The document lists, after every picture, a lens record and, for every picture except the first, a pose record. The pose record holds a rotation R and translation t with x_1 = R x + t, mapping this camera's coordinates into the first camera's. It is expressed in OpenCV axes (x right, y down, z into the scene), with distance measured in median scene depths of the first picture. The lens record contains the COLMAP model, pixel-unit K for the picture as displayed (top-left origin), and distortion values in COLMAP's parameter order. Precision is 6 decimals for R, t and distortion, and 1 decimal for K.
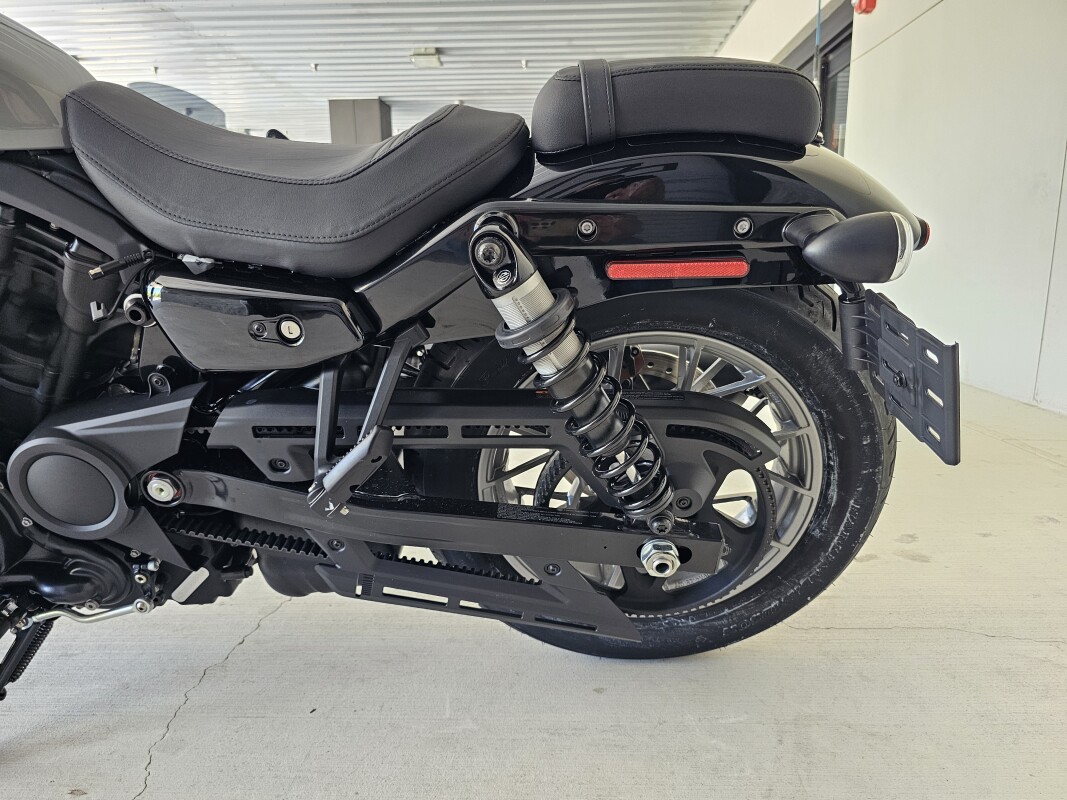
lens RADIAL K [[734.3, 0, 532.3], [0, 734.3, 402.6], [0, 0, 1]] dist [0.007789, 0.001043]
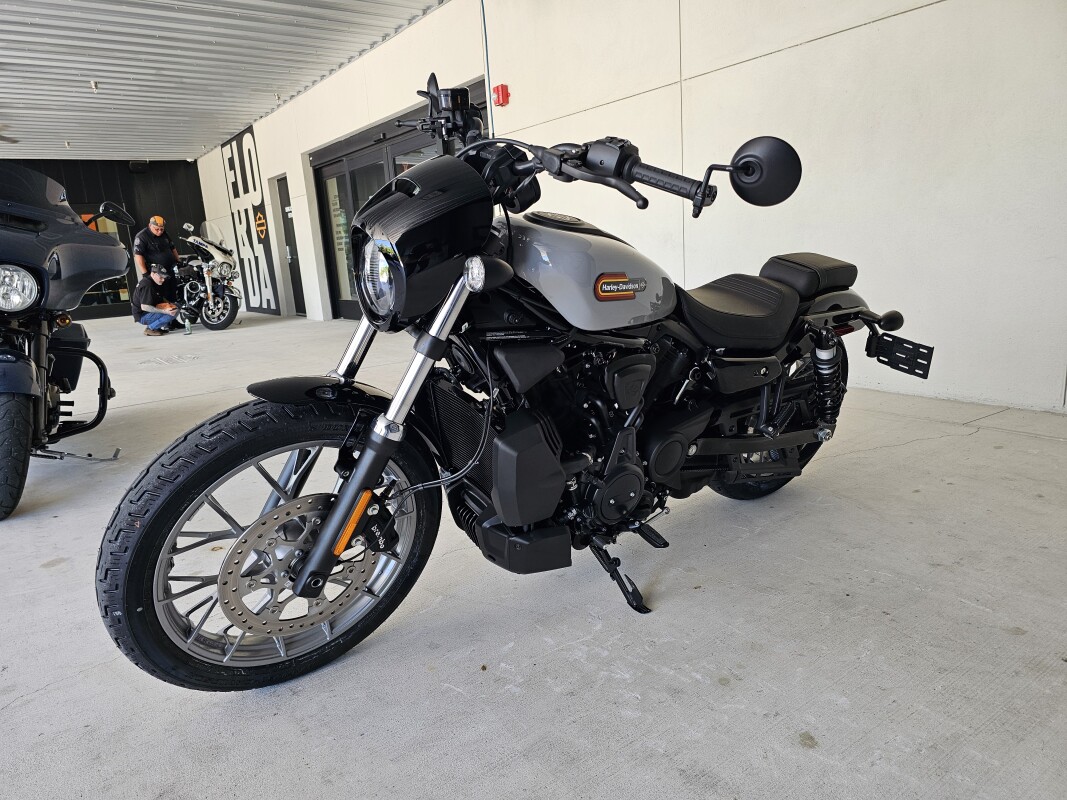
lens RADIAL K [[714.3, 0, 533.5], [0, 714.3, 400.0], [0, 0, 1]] dist [0.050668, -0.043146]
pose [[0.786333, -0.169458, 0.594108, -1.726690], [0.172302, 0.983643, 0.052514, -0.189432], [-0.593290, 0.061072, 0.802669, -0.397715]]
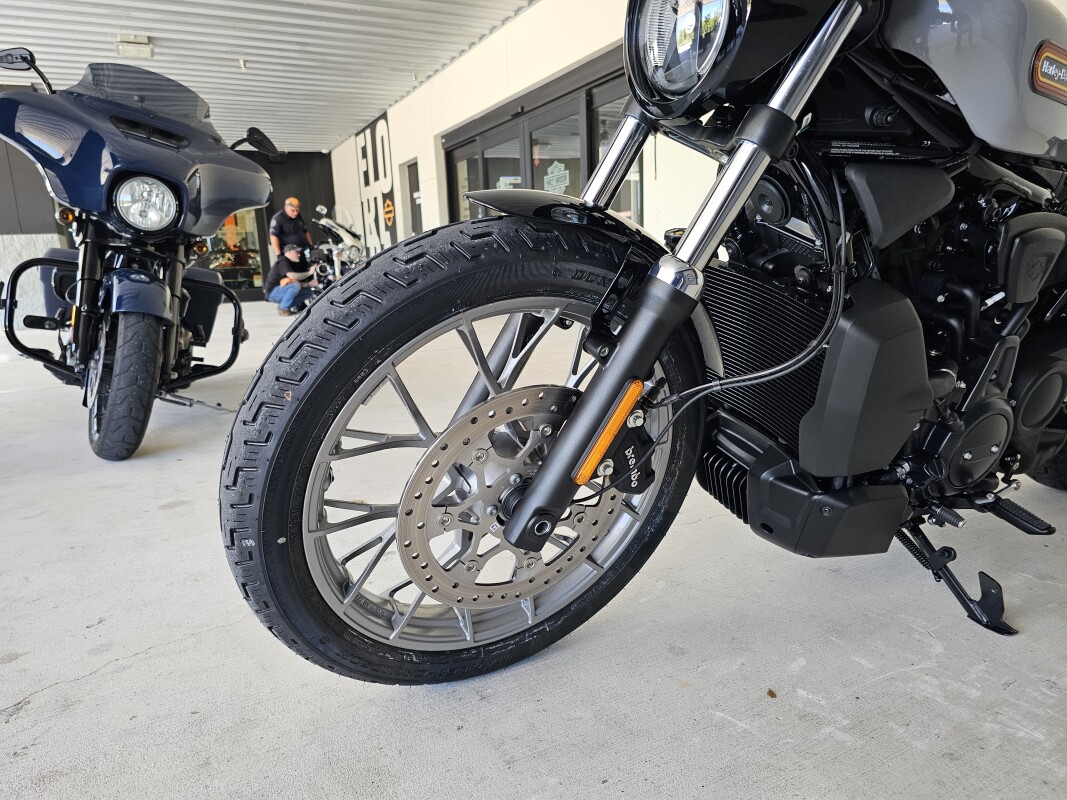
lens RADIAL K [[721.9, 0, 530.4], [0, 721.9, 400.0], [0, 0, 1]] dist [0.056320, -0.061299]
pose [[0.872990, -0.118606, 0.473097, -1.701823], [0.124786, 0.992012, 0.018435, -0.027846], [-0.471505, 0.042943, 0.880817, 0.164140]]
